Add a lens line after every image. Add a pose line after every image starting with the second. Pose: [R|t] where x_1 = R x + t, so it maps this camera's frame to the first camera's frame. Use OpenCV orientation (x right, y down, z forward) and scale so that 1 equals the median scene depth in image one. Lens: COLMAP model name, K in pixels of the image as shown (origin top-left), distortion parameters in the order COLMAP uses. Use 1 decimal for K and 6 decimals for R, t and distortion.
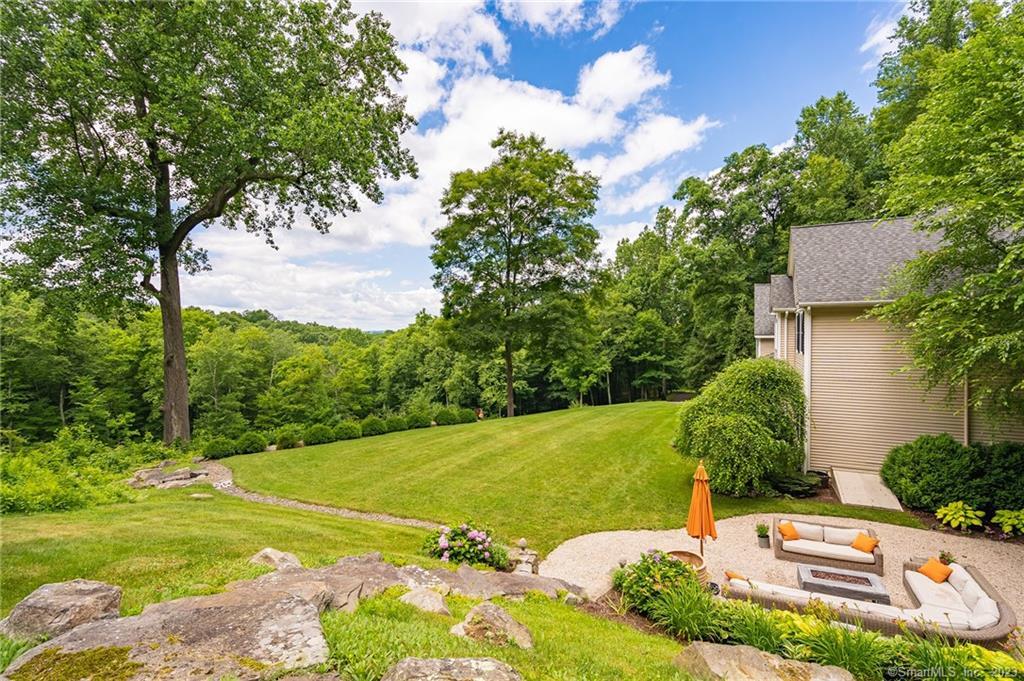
lens RADIAL K [[469.3, 0, 511.2], [0, 469.3, 343.7], [0, 0, 1]] dist [-0.005758, 0.003731]
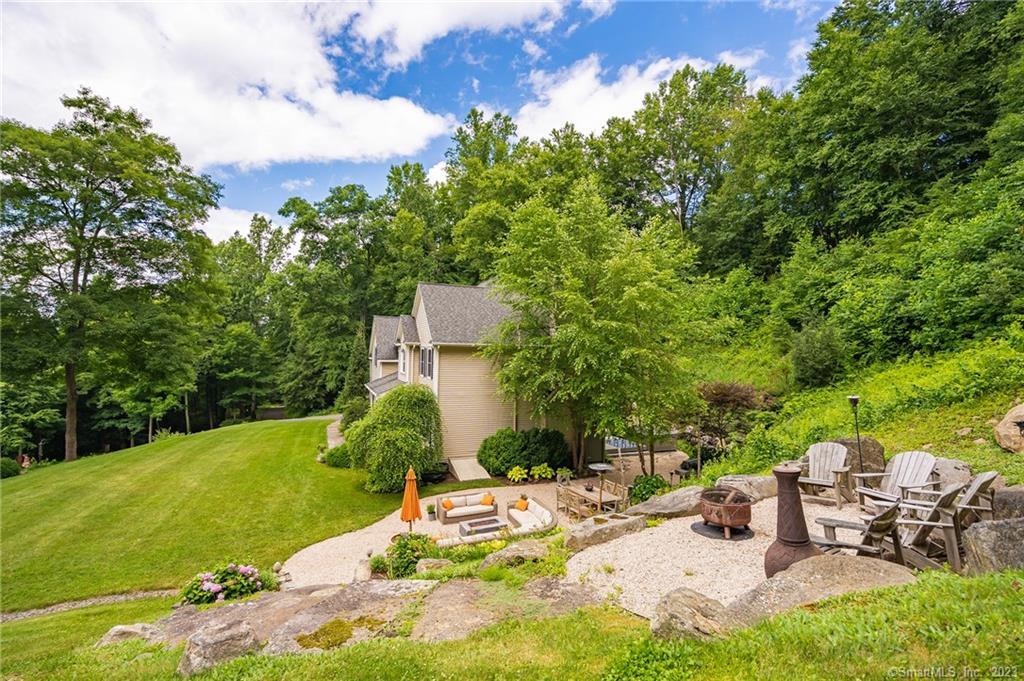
lens RADIAL K [[469.3, 0, 513.7], [0, 469.3, 345.1], [0, 0, 1]] dist [-0.005758, 0.003731]
pose [[0.654852, 0.028721, 0.755211, -0.129948], [-0.012236, 0.999550, -0.027403, -0.020854], [-0.755658, 0.008705, 0.654908, -0.042355]]
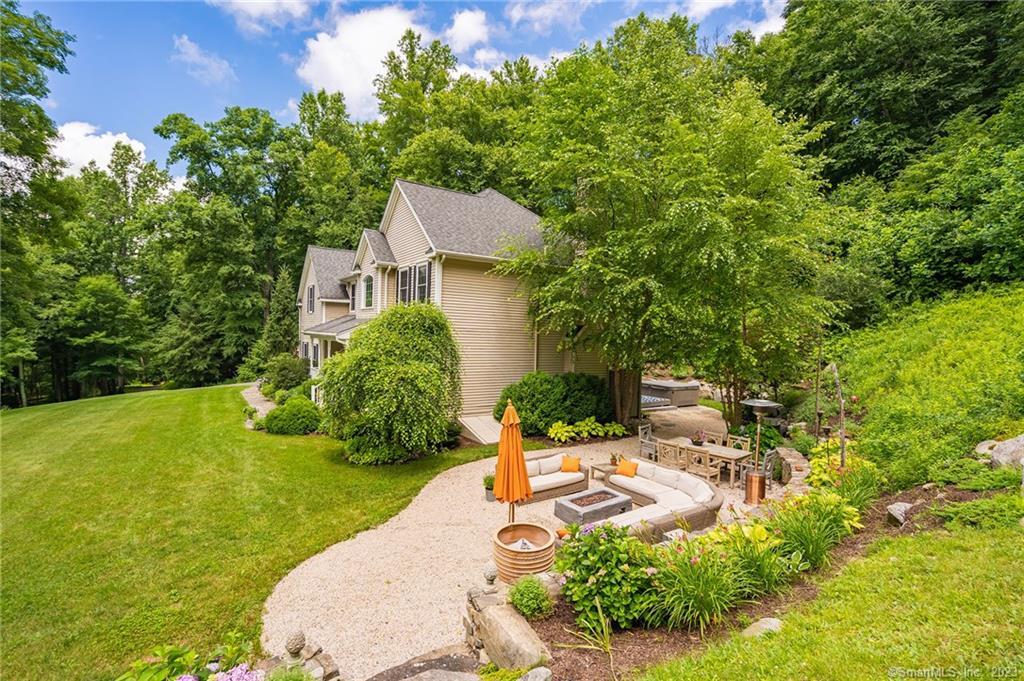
lens RADIAL K [[469.3, 0, 514.6], [0, 469.3, 343.8], [0, 0, 1]] dist [-0.005758, 0.003731]
pose [[0.490357, 0.000121, 0.871521, -0.068857], [-0.016622, 0.999819, 0.009214, 0.043781], [-0.871363, -0.019004, 0.490271, 0.178443]]
